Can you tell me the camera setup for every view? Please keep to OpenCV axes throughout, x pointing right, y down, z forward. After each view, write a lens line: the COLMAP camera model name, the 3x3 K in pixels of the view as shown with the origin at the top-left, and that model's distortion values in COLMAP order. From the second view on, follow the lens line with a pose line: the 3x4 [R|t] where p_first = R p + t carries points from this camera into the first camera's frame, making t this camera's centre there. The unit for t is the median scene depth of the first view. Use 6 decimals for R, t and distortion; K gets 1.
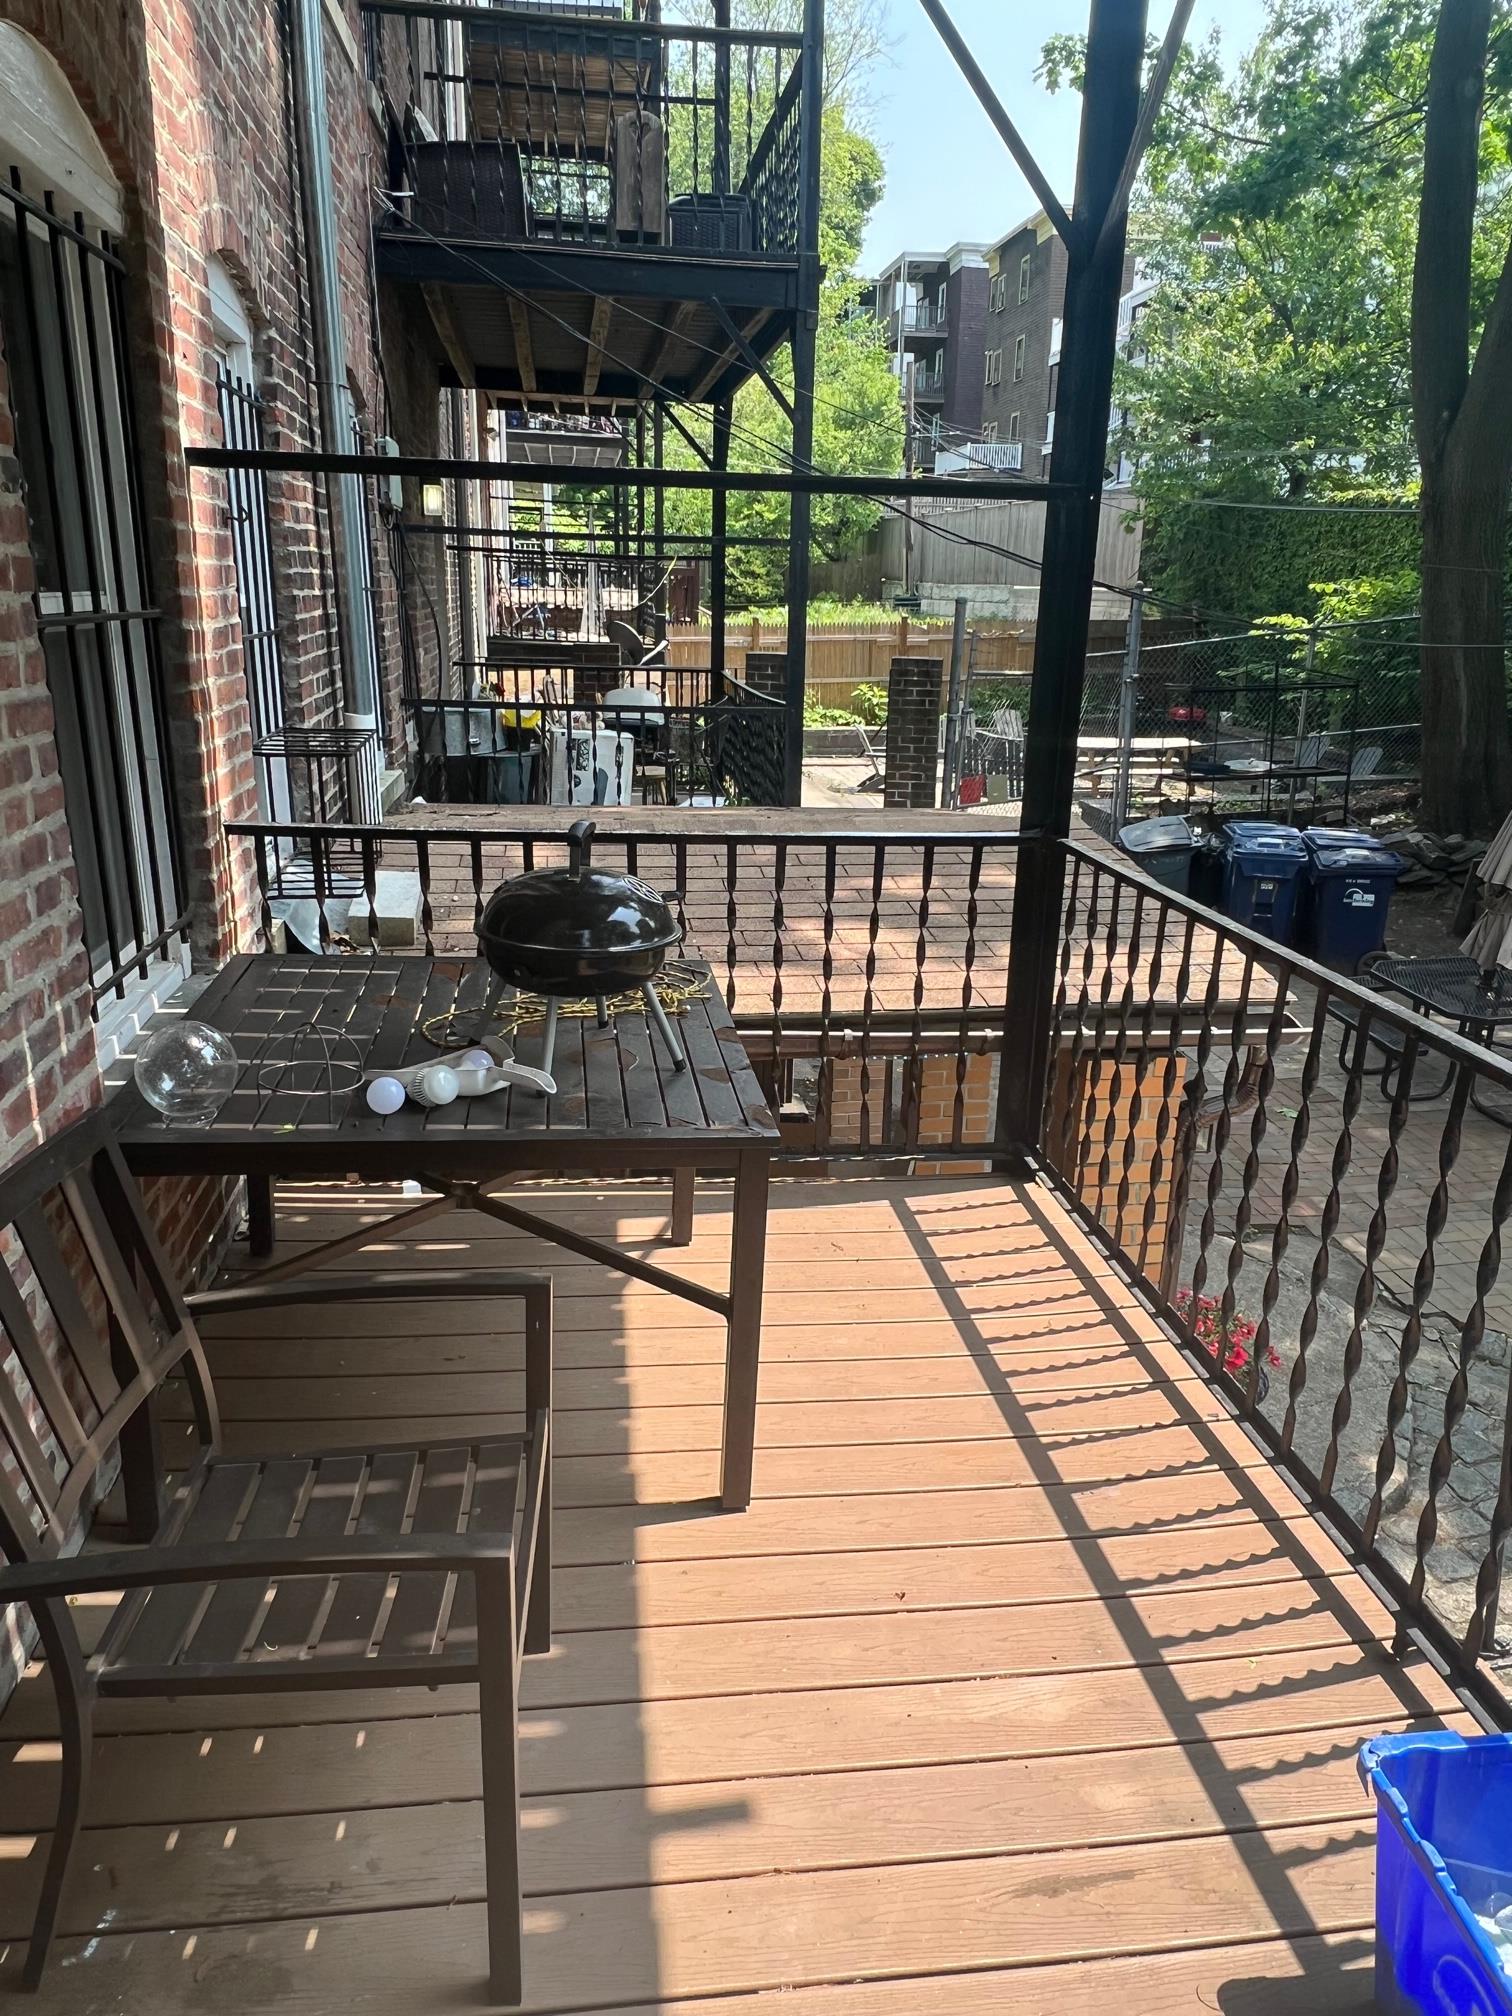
lens RADIAL K [[1326.8, 0, 755.2], [0, 1326.8, 1006.3], [0, 0, 1]] dist [-0.000093, -0.002975]
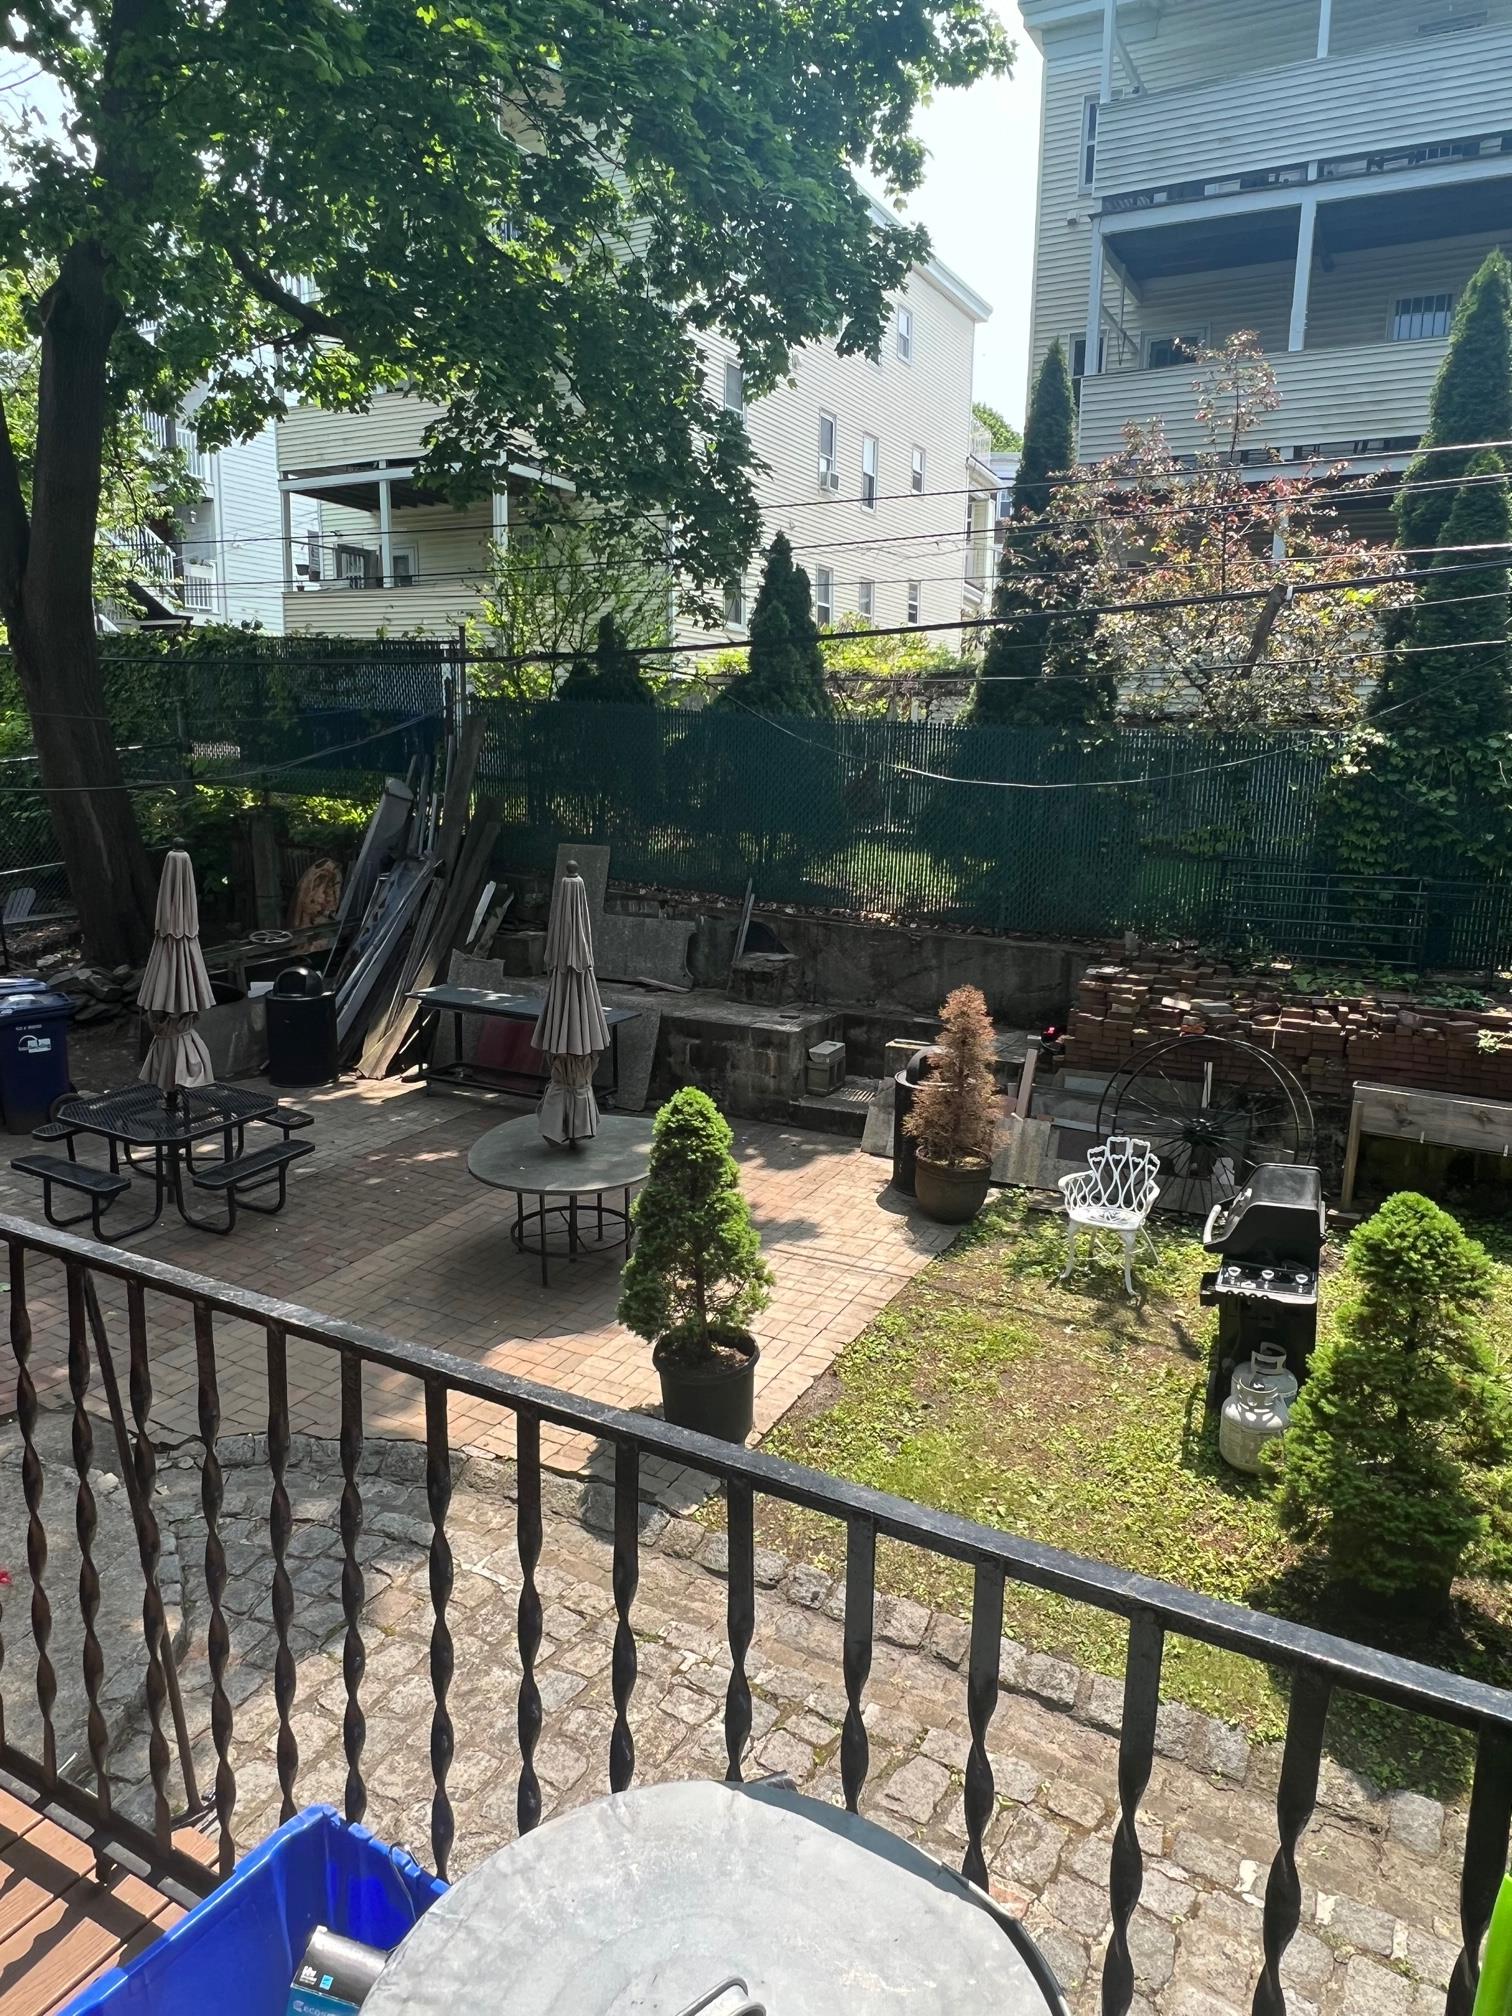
lens RADIAL K [[1326.8, 0, 754.3], [0, 1326.8, 1011.2], [0, 0, 1]] dist [-0.000093, -0.002975]
pose [[0.603305, -0.159269, 0.781445, 0.022086], [0.232582, 0.972398, 0.018625, -0.001365], [-0.762842, 0.170513, 0.623696, -0.003039]]
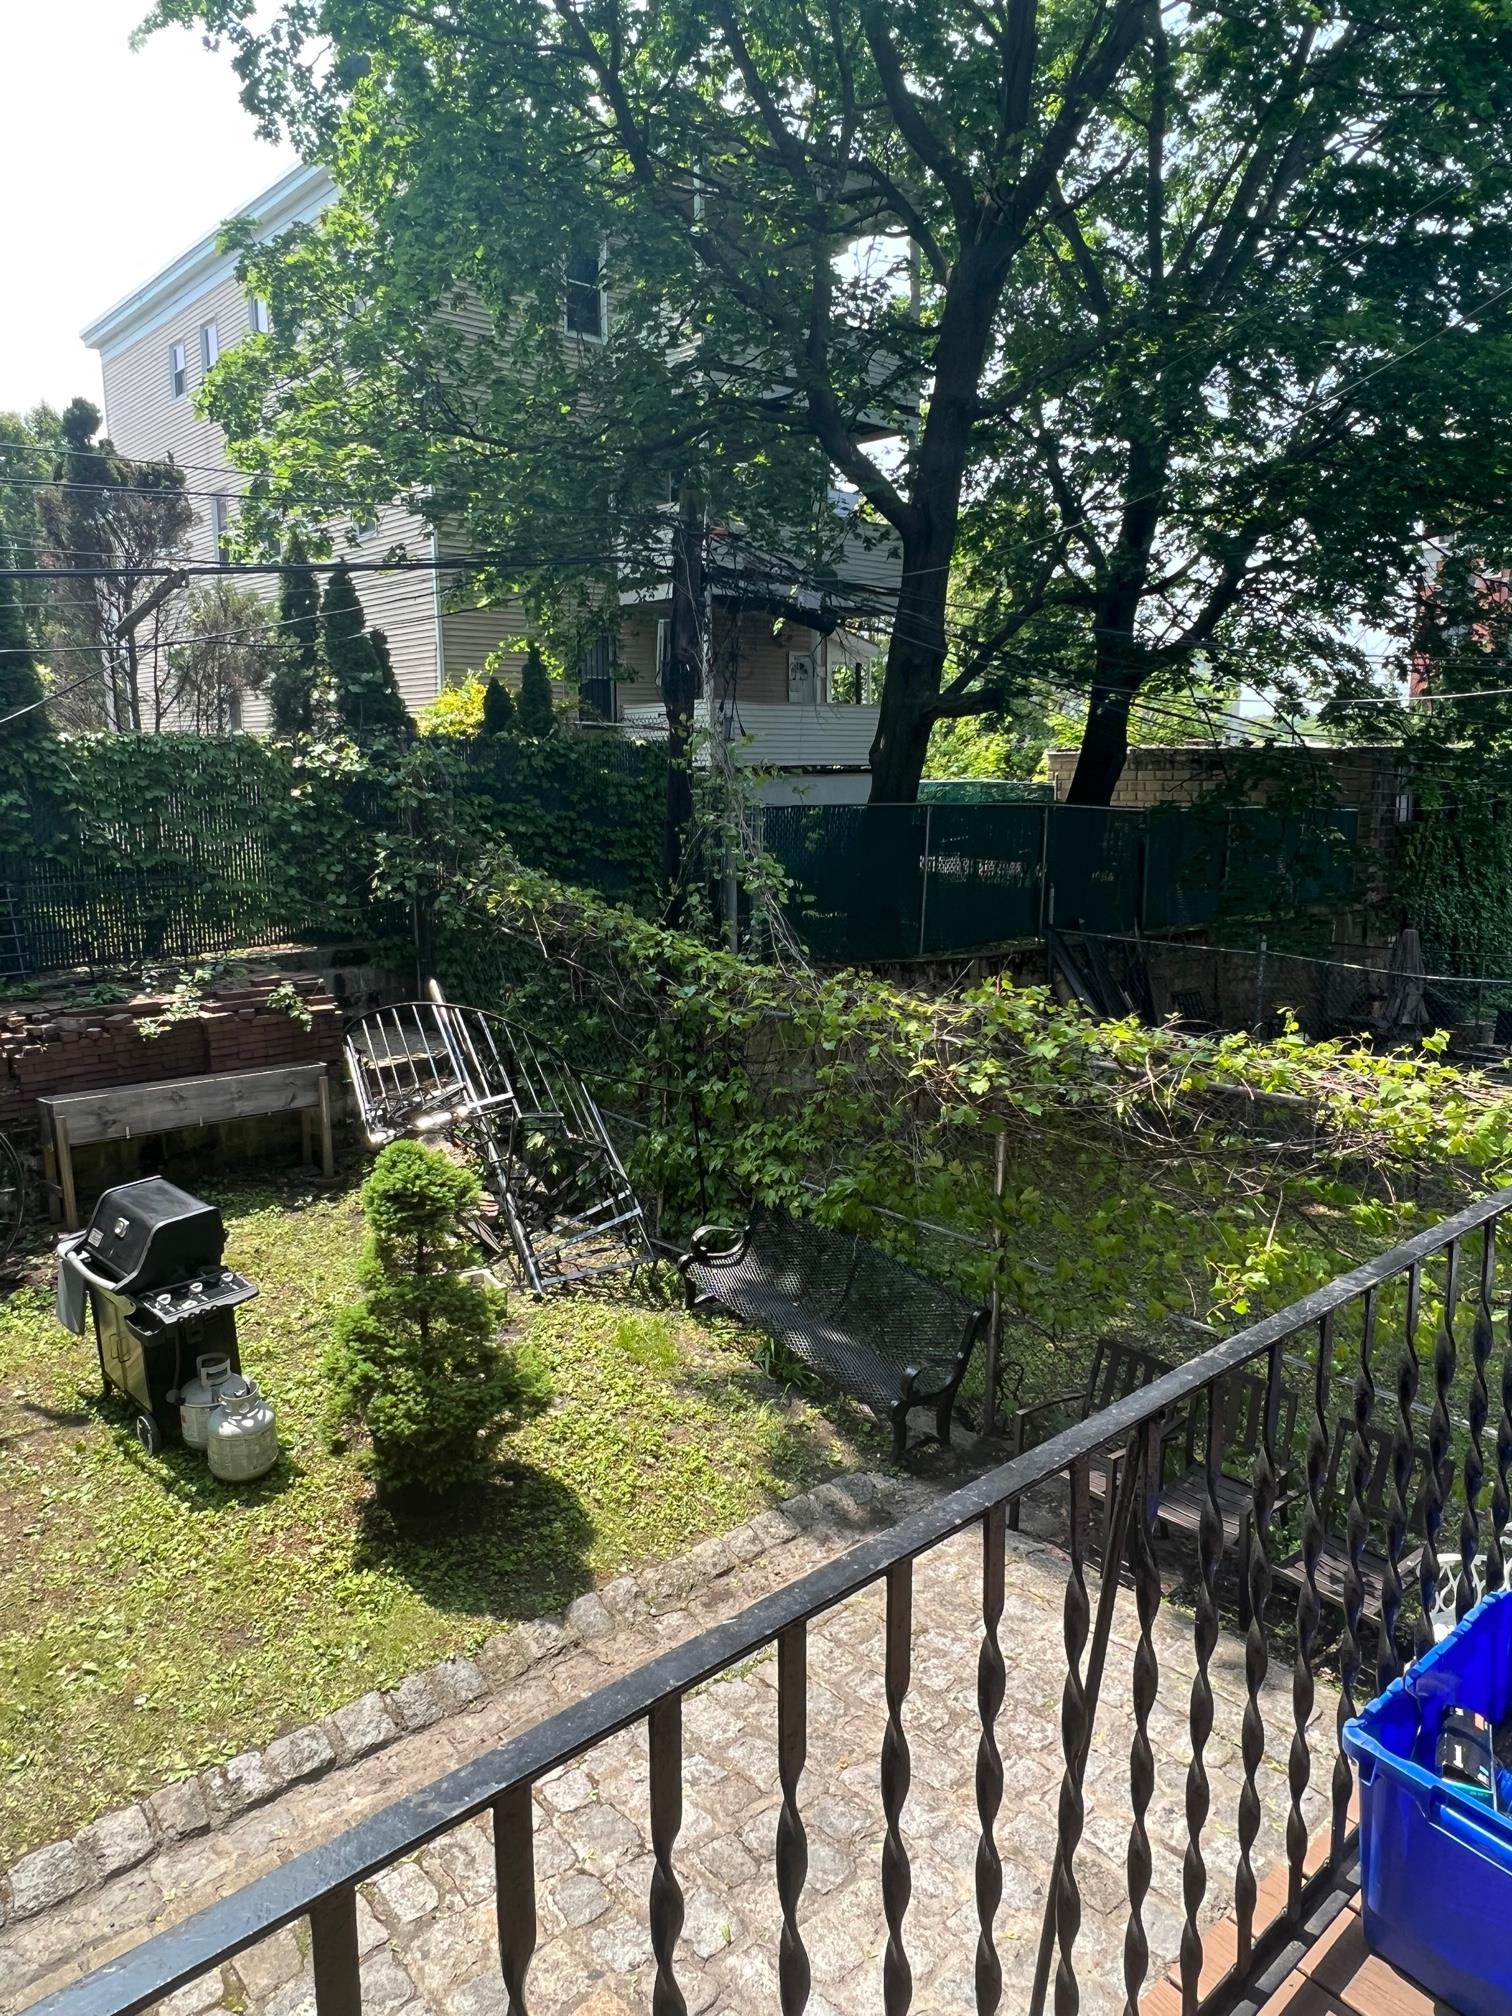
lens RADIAL K [[1326.8, 0, 742.8], [0, 1326.8, 1000.4], [0, 0, 1]] dist [-0.000093, -0.002975]
pose [[-0.552812, -0.160329, 0.817737, -0.002683], [0.250102, 0.904153, 0.346348, -0.392630], [-0.794888, 0.395983, -0.459728, 1.233223]]
